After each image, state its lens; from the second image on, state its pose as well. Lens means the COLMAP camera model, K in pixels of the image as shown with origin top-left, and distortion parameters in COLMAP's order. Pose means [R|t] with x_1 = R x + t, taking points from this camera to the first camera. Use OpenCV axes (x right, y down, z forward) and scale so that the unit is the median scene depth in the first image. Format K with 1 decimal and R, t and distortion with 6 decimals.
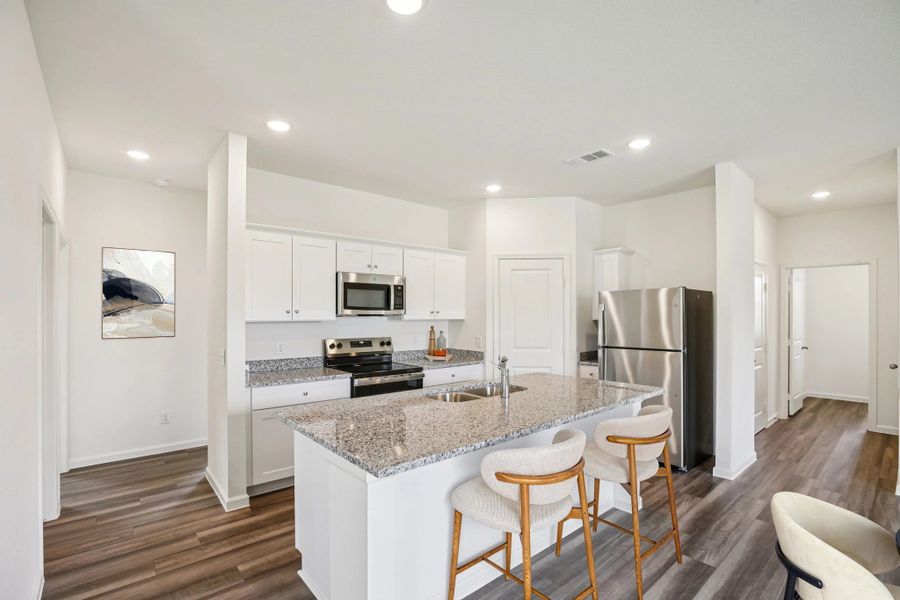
lens RADIAL K [[411.6, 0, 443.9], [0, 411.6, 313.3], [0, 0, 1]] dist [-0.043813, 0.000029]
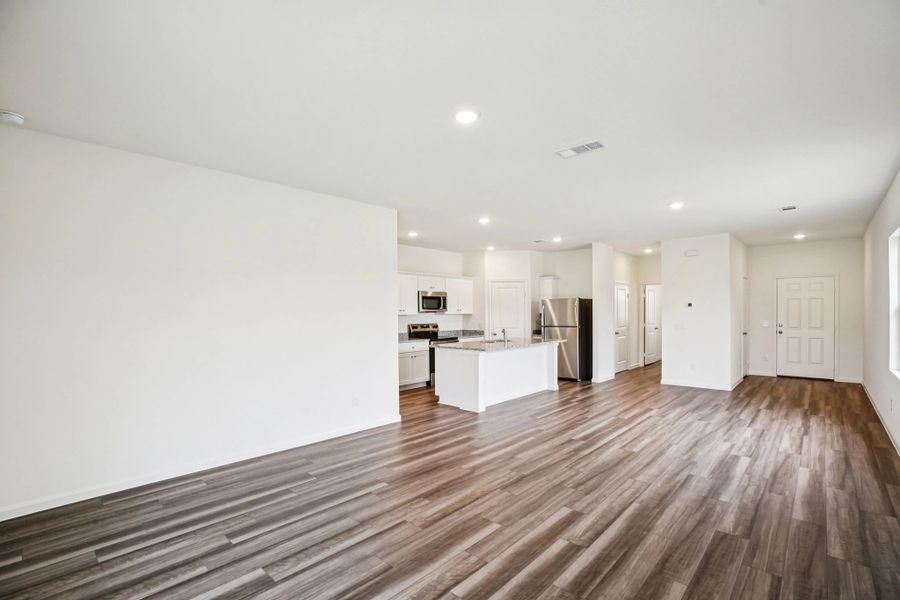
lens RADIAL K [[413.6, 0, 450.5], [0, 413.6, 310.1], [0, 0, 1]] dist [-0.018765, 0.000020]
pose [[0.991528, -0.007287, 0.129687, -0.340282], [0.007122, 0.999973, 0.001734, -0.007313], [-0.129696, -0.000796, 0.991554, -0.985381]]
